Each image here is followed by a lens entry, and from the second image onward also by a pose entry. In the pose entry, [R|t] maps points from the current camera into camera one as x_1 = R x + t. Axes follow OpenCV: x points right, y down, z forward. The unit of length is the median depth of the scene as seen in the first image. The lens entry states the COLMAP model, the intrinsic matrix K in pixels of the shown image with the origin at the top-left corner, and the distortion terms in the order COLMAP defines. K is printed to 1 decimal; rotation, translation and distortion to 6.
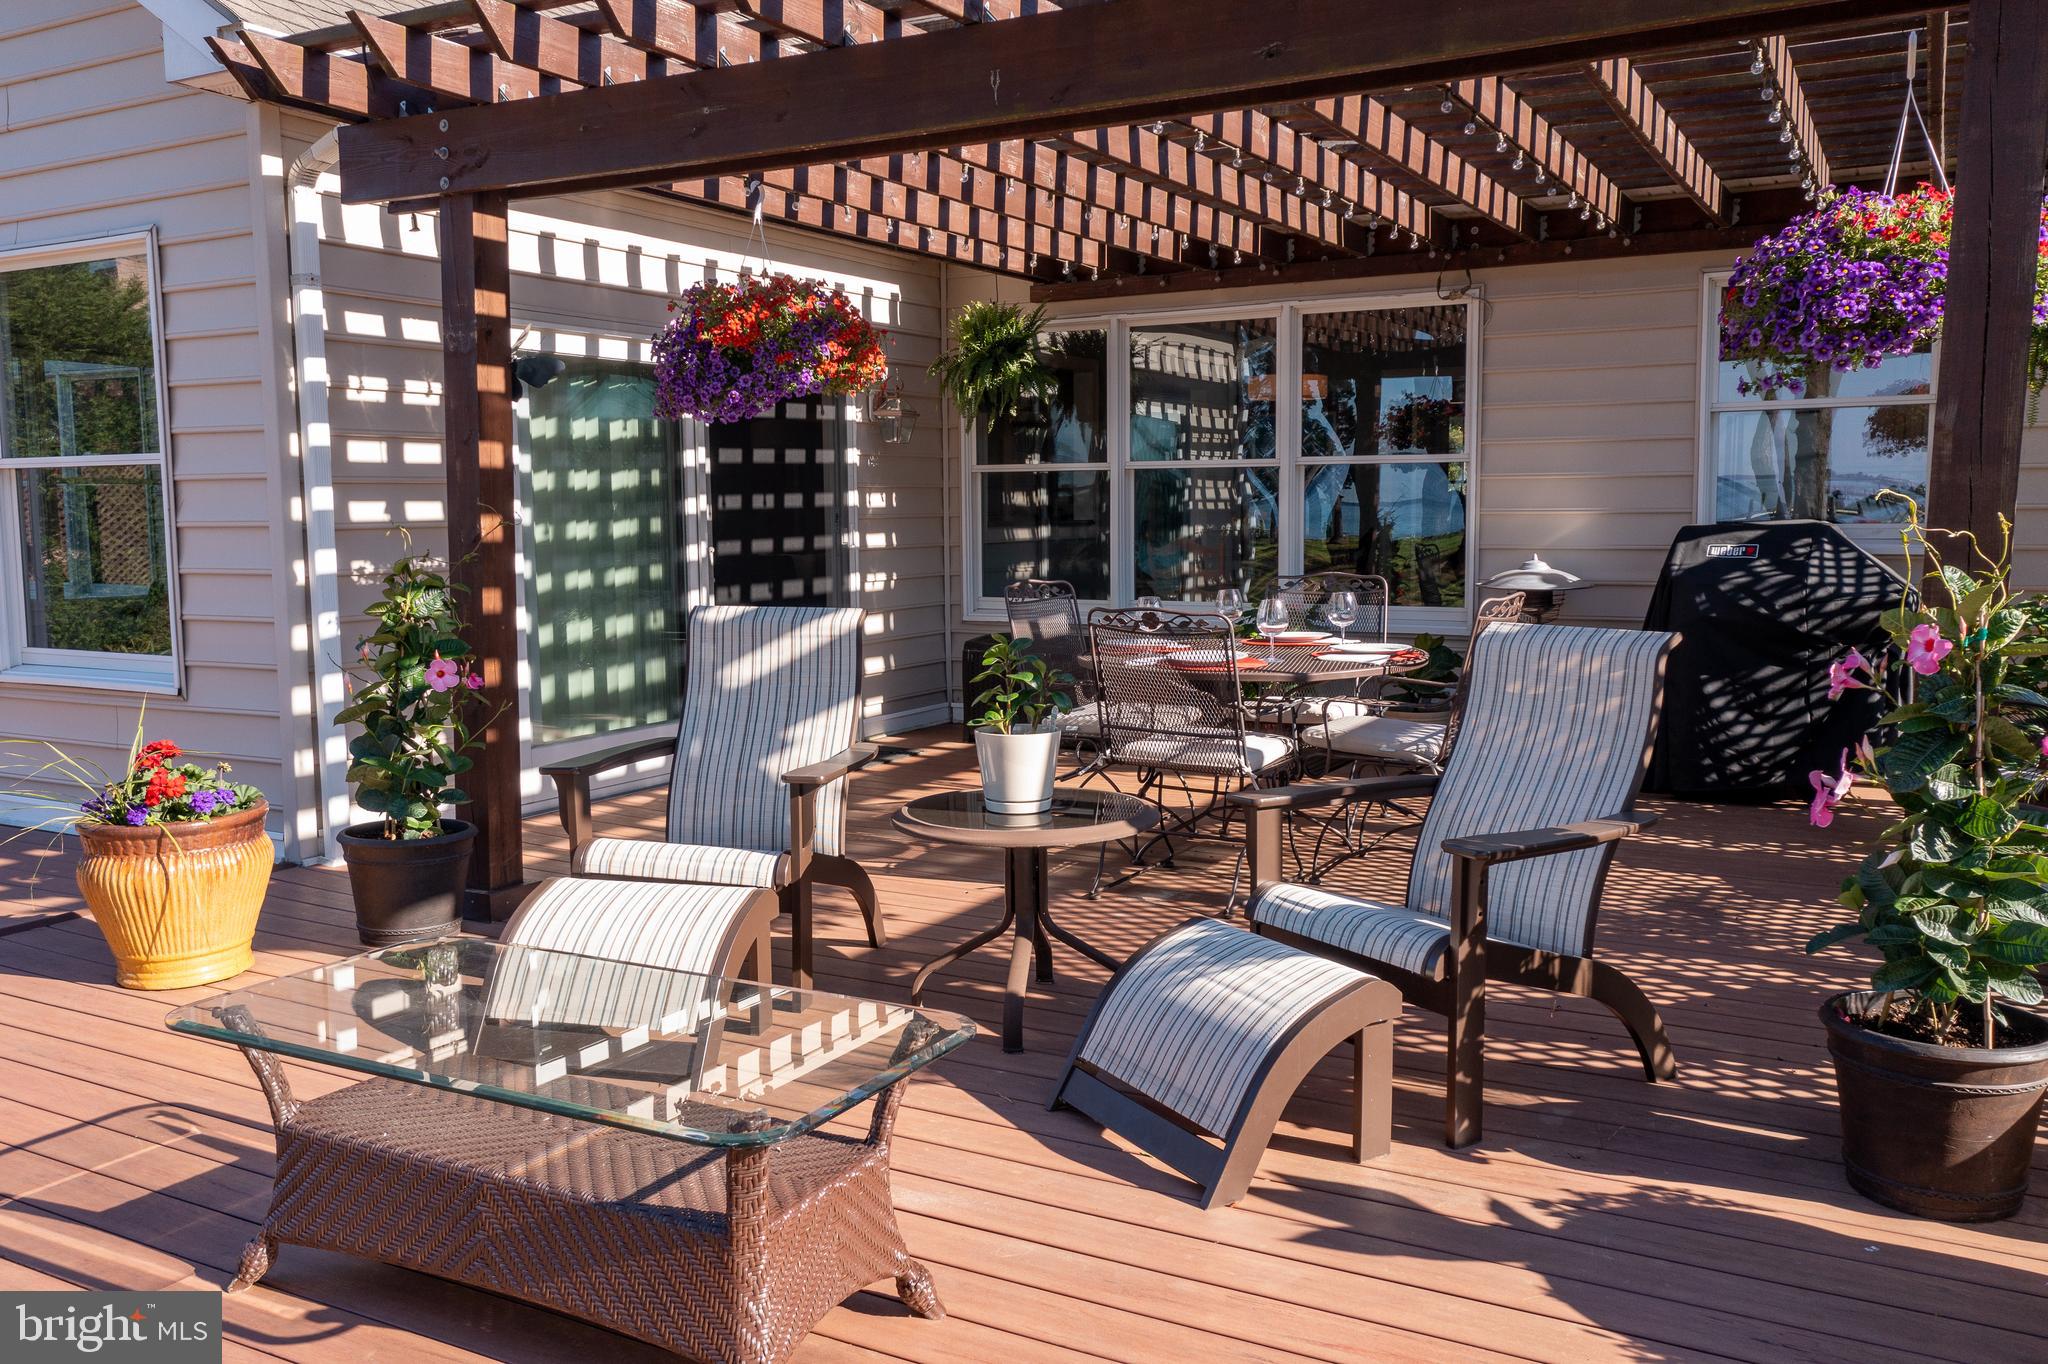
lens RADIAL K [[1656.0, 0, 1011.5], [0, 1656.0, 672.6], [0, 0, 1]] dist [0.006755, 0.012394]
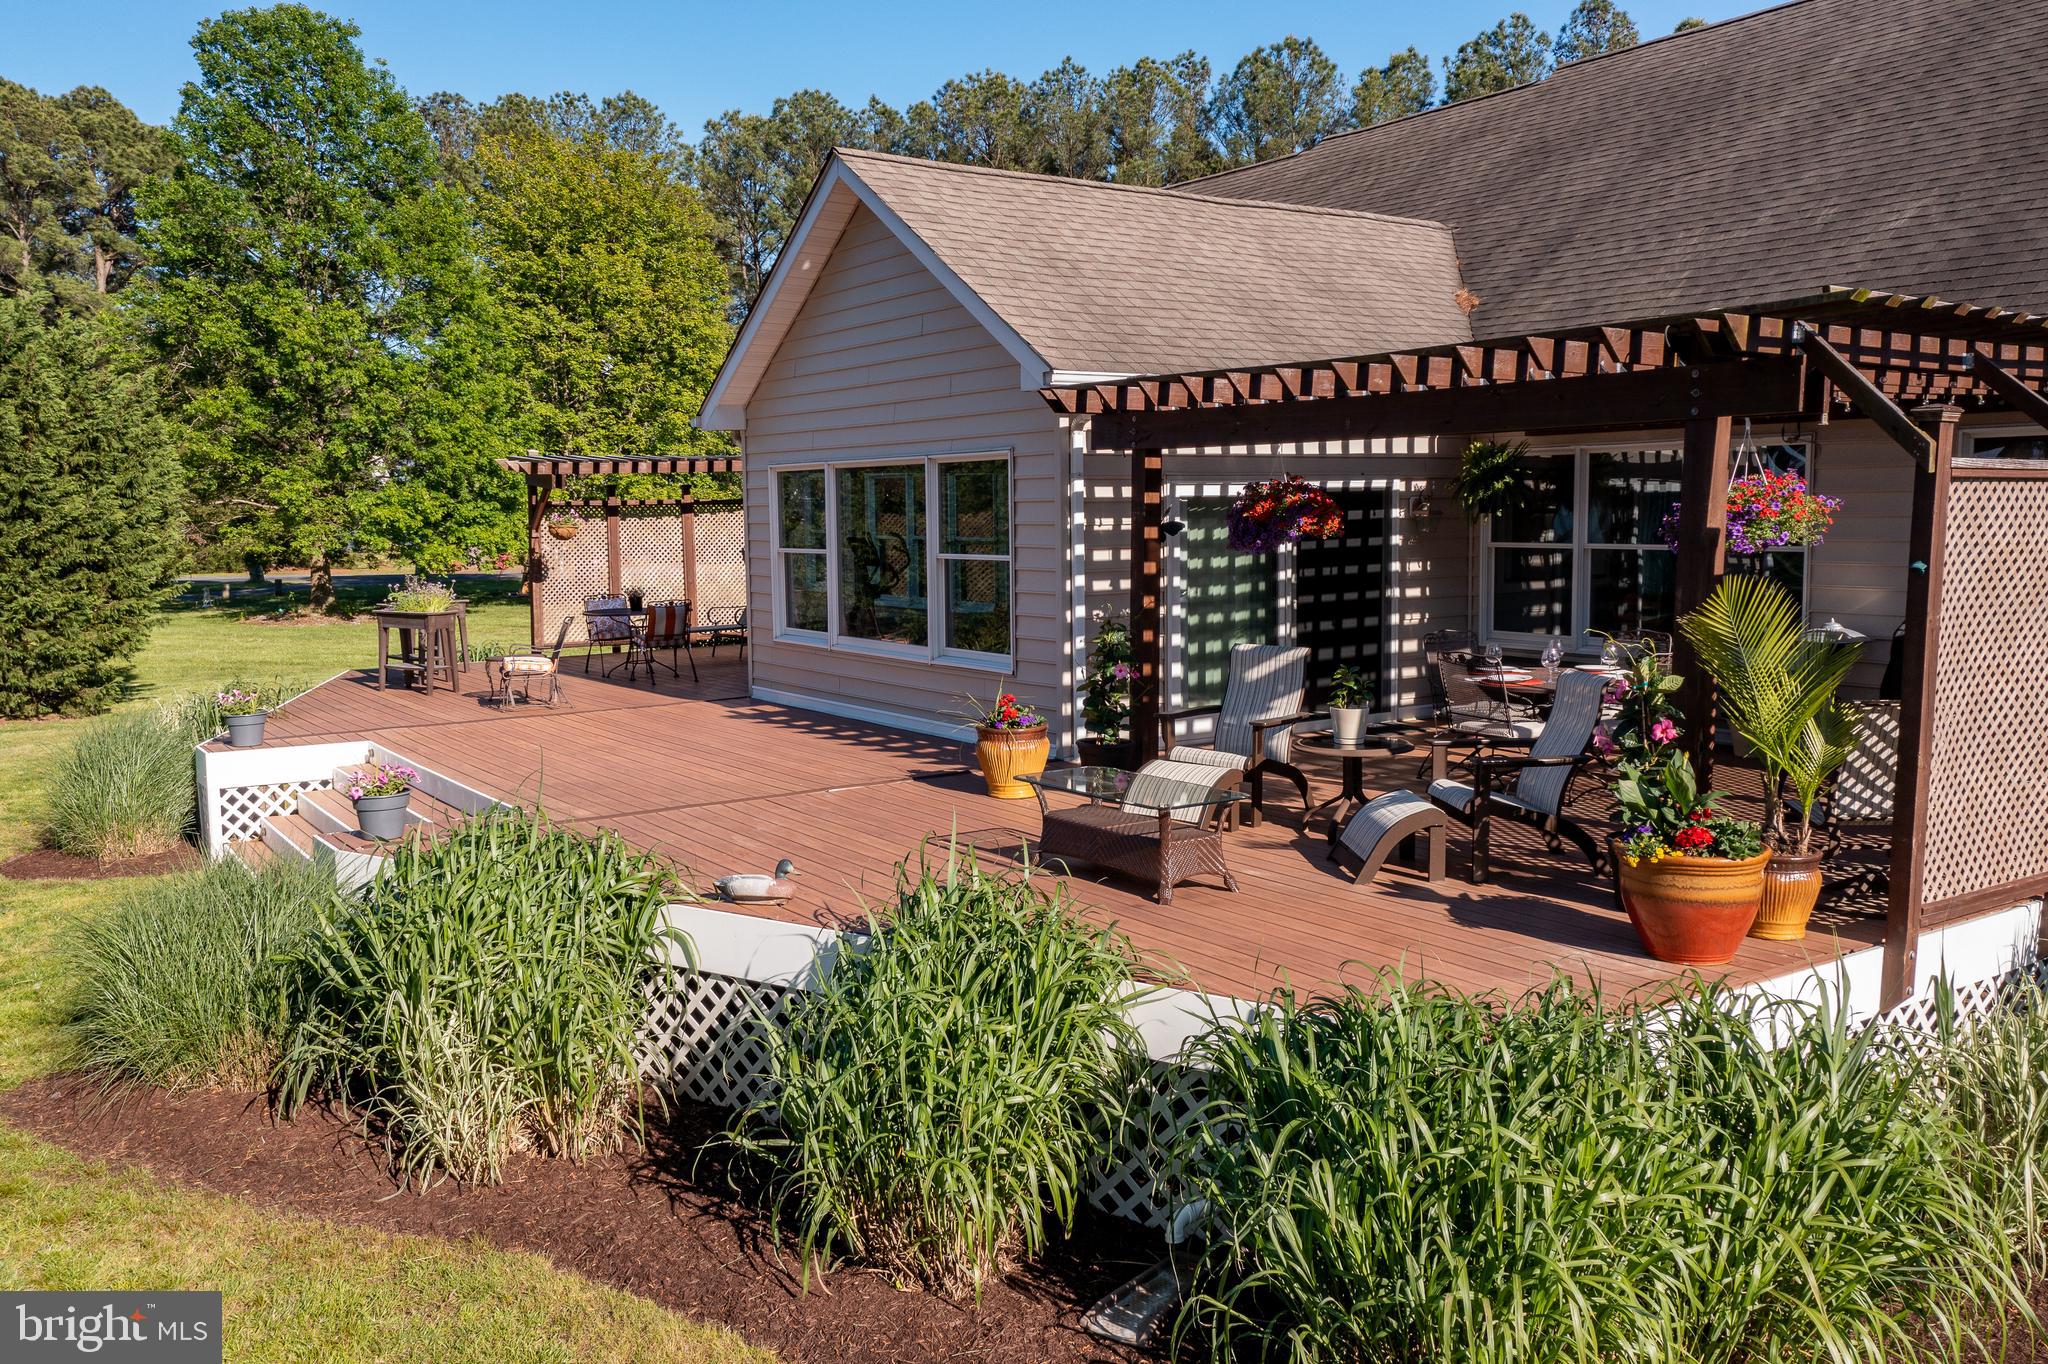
lens RADIAL K [[1656.0, 0, 1011.5], [0, 1656.0, 672.6], [0, 0, 1]] dist [0.006755, 0.012394]
pose [[0.896303, 0.043777, -0.441275, 0.415475], [-0.041074, 0.999033, 0.015681, -0.020228], [0.441535, 0.004070, 0.897235, -0.869983]]
